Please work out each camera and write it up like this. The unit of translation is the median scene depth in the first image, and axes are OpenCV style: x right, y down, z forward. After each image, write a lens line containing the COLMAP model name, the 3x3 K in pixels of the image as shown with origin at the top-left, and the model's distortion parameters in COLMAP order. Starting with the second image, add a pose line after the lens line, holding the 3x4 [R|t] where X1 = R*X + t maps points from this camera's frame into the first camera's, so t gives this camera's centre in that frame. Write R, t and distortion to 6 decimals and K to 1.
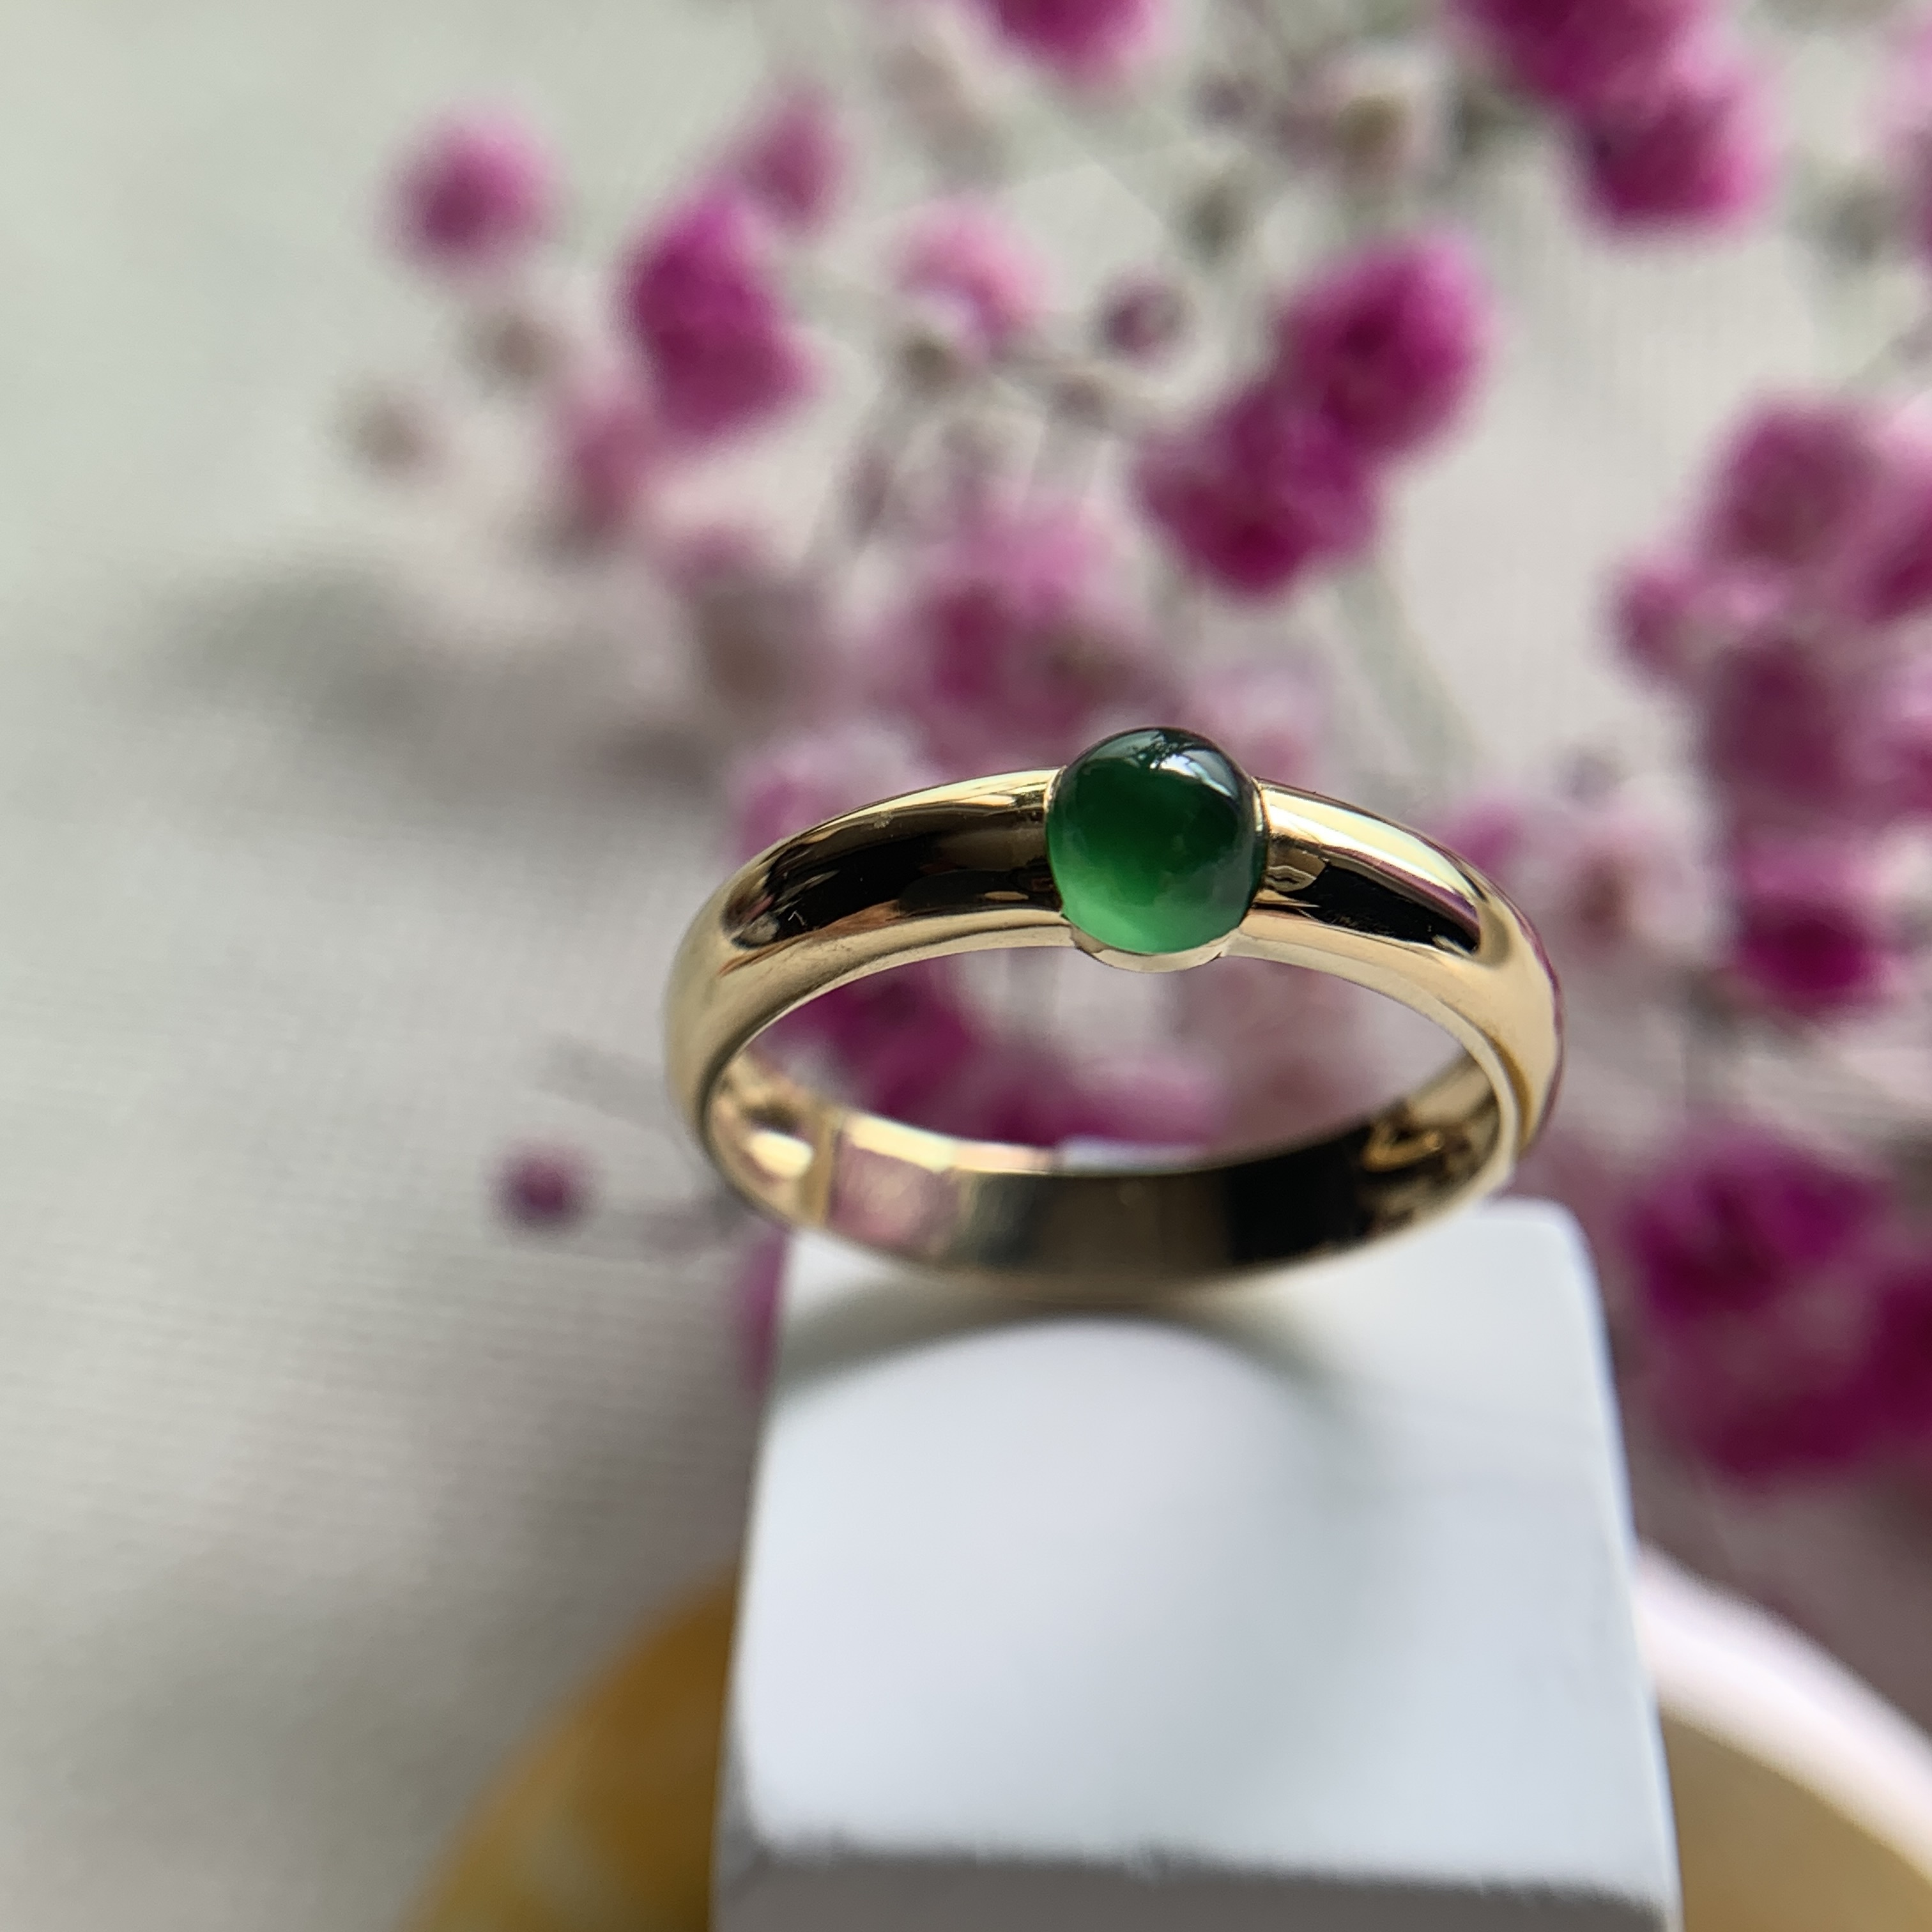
lens RADIAL K [[3211.3, 0, 966.0], [0, 3211.3, 966.0], [0, 0, 1]] dist [0.582693, -0.080184]
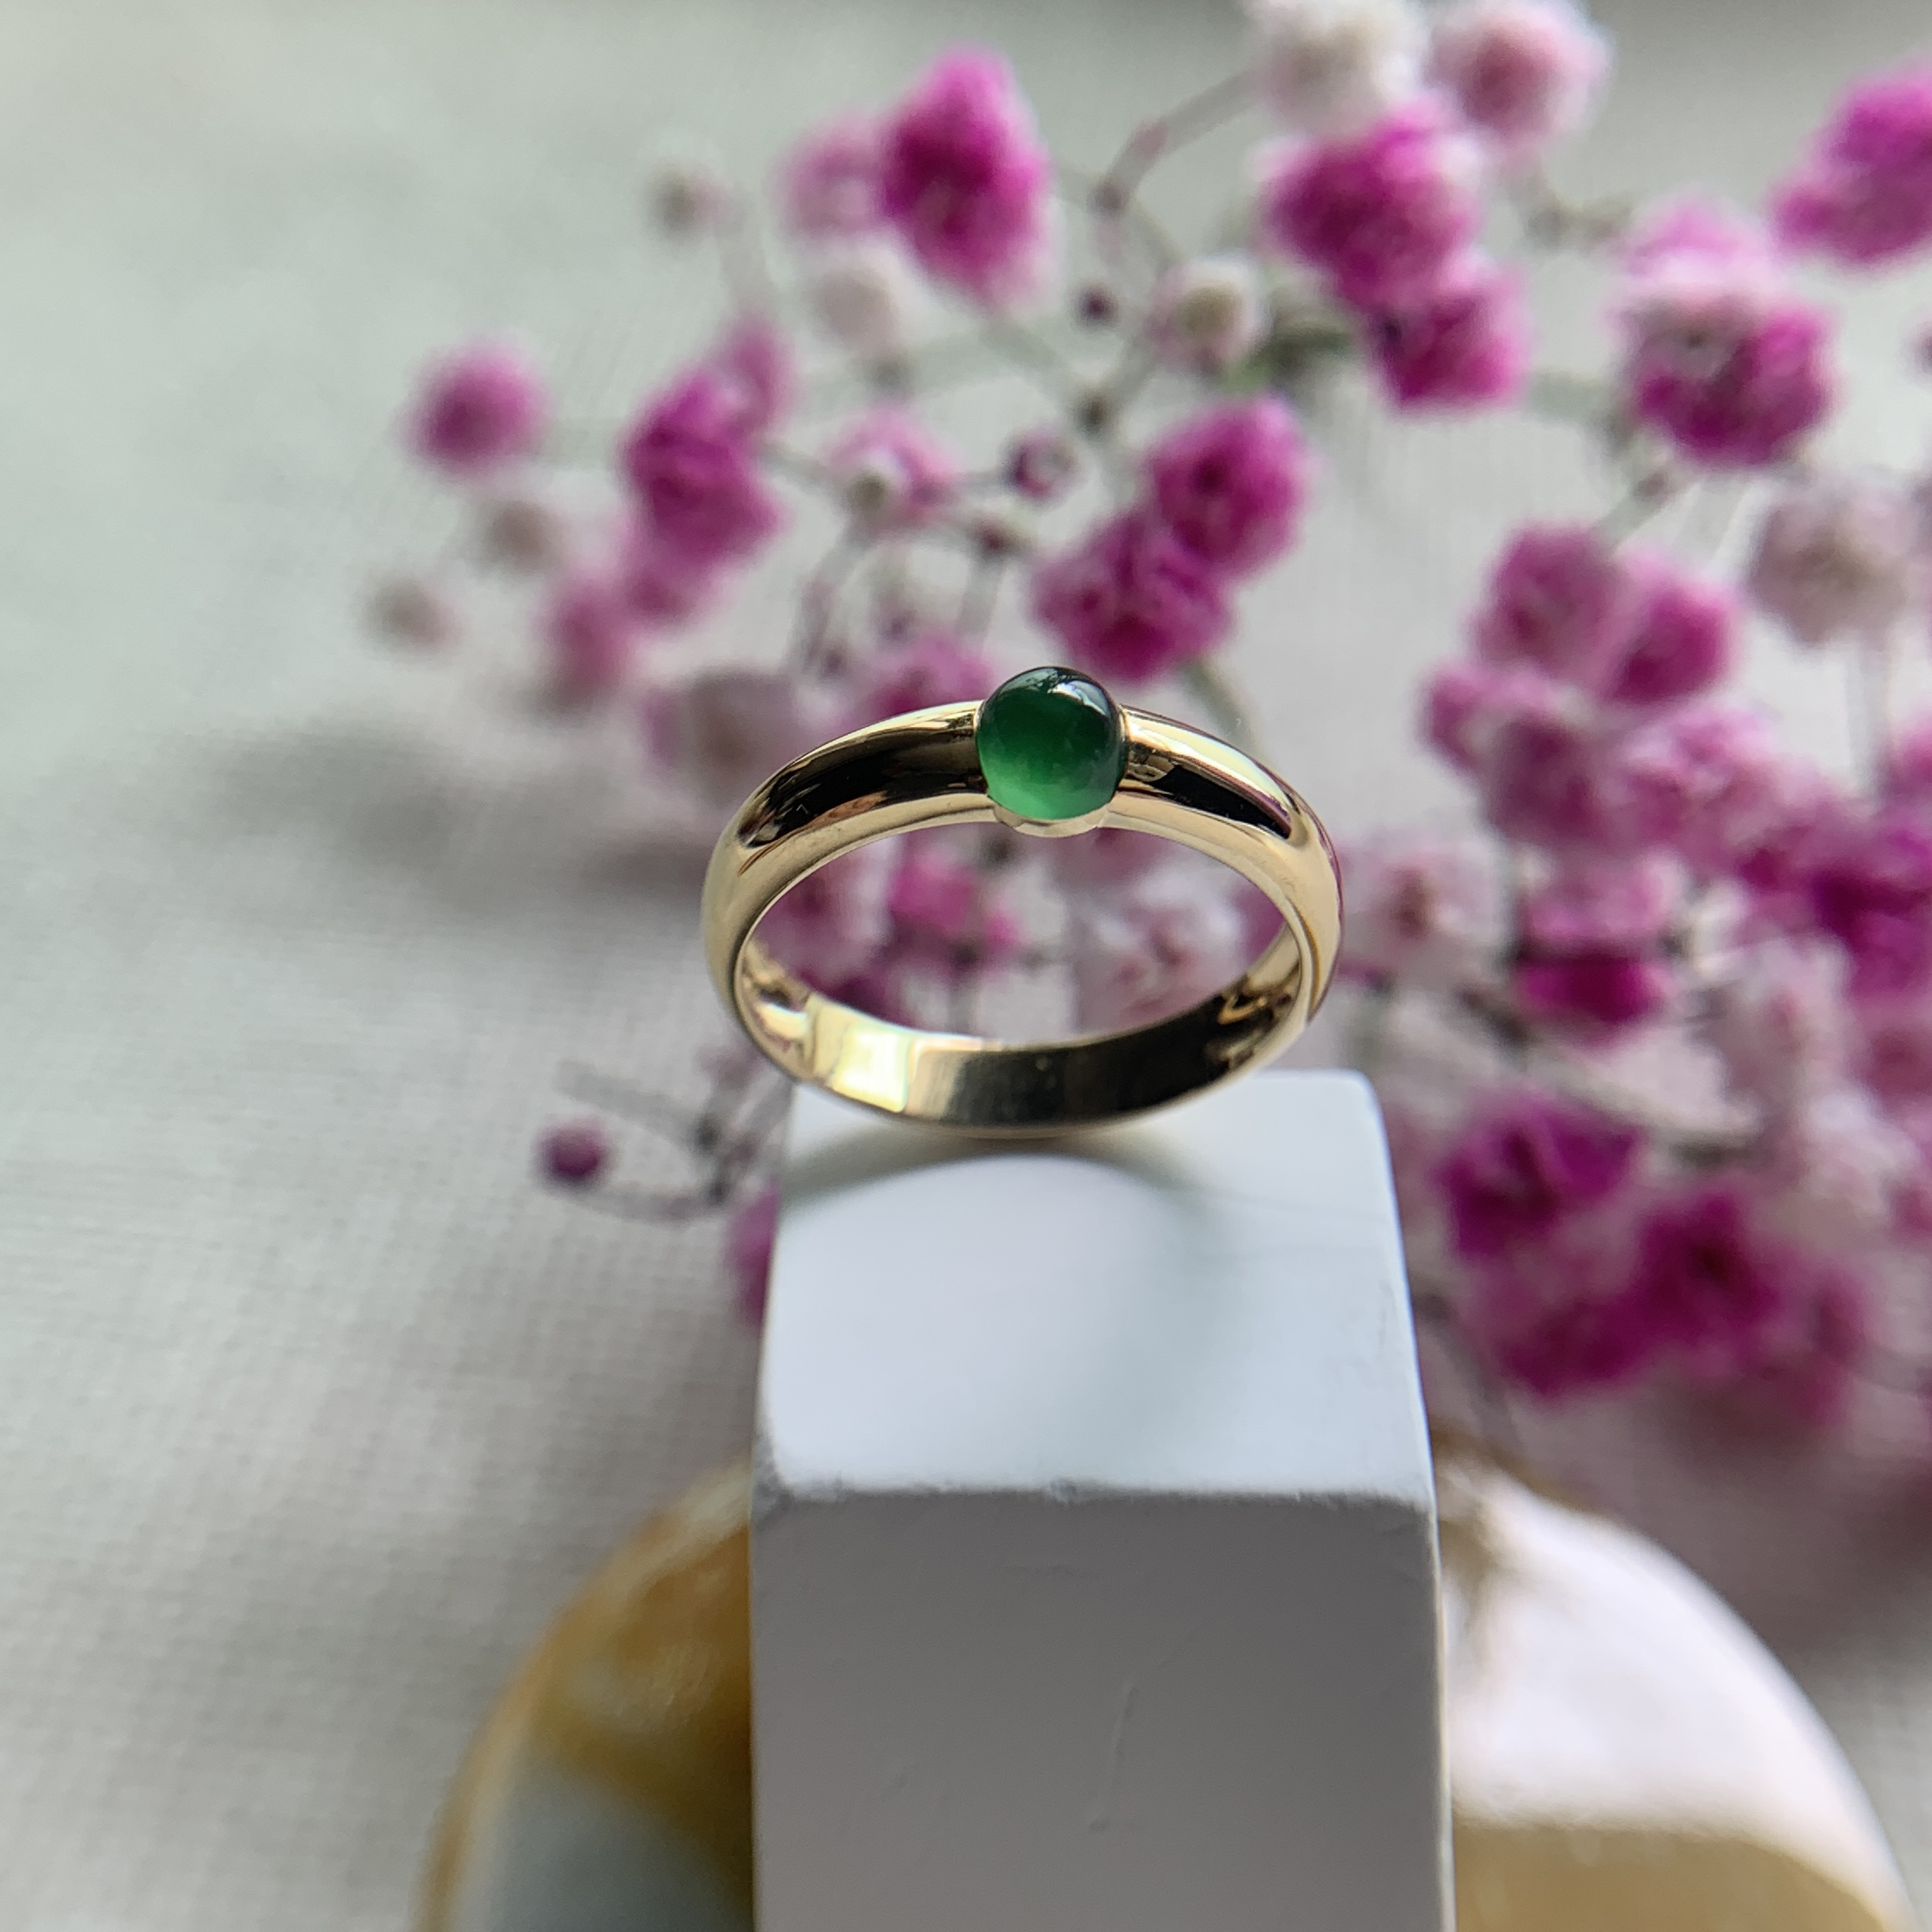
lens RADIAL K [[3211.3, 0, 966.0], [0, 3211.3, 966.0], [0, 0, 1]] dist [0.582693, -0.080184]
pose [[0.999460, -0.020825, 0.025416, -0.015652], [0.022973, 0.995911, -0.087371, 0.164347], [-0.023493, 0.087908, 0.995852, -0.368025]]
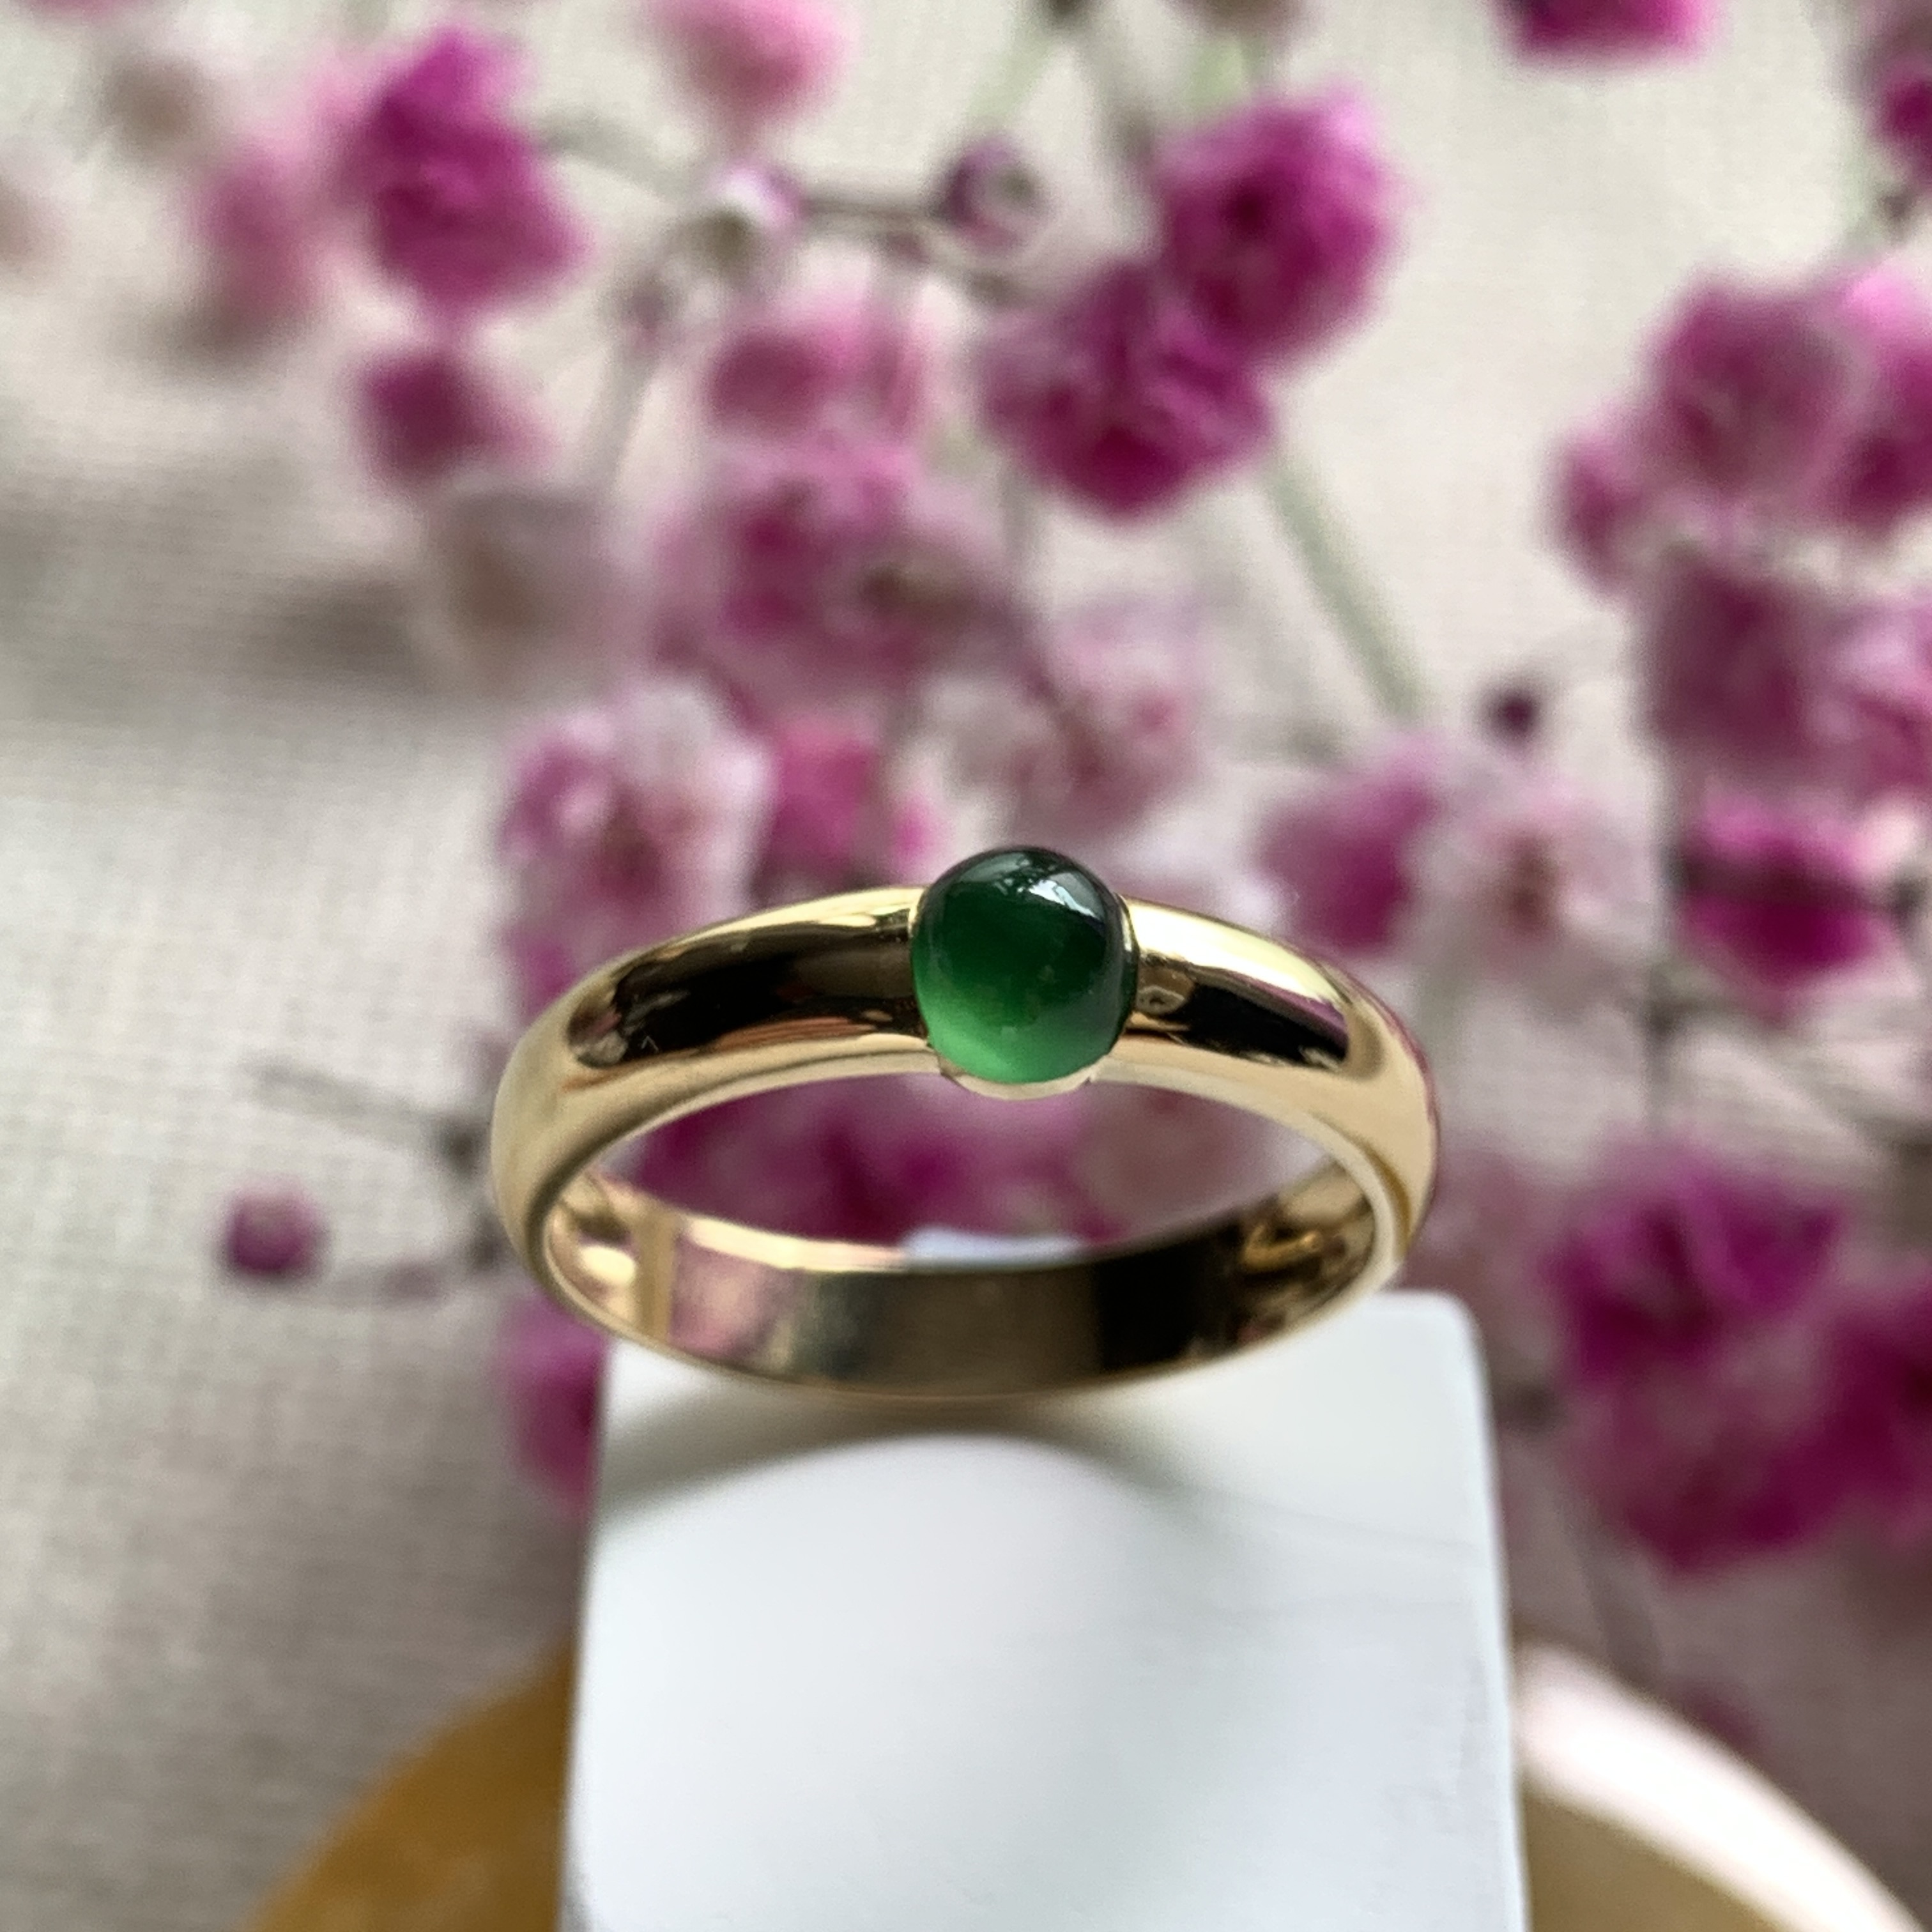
lens RADIAL K [[5116.8, 0, 966.0], [0, 5116.8, 966.0], [0, 0, 1]] dist [0.493526, -1.229306]
pose [[0.998307, -0.001615, 0.058147, -0.043561], [-0.001597, 0.998476, 0.055157, -0.112590], [-0.058147, -0.055156, 0.996783, -0.486398]]
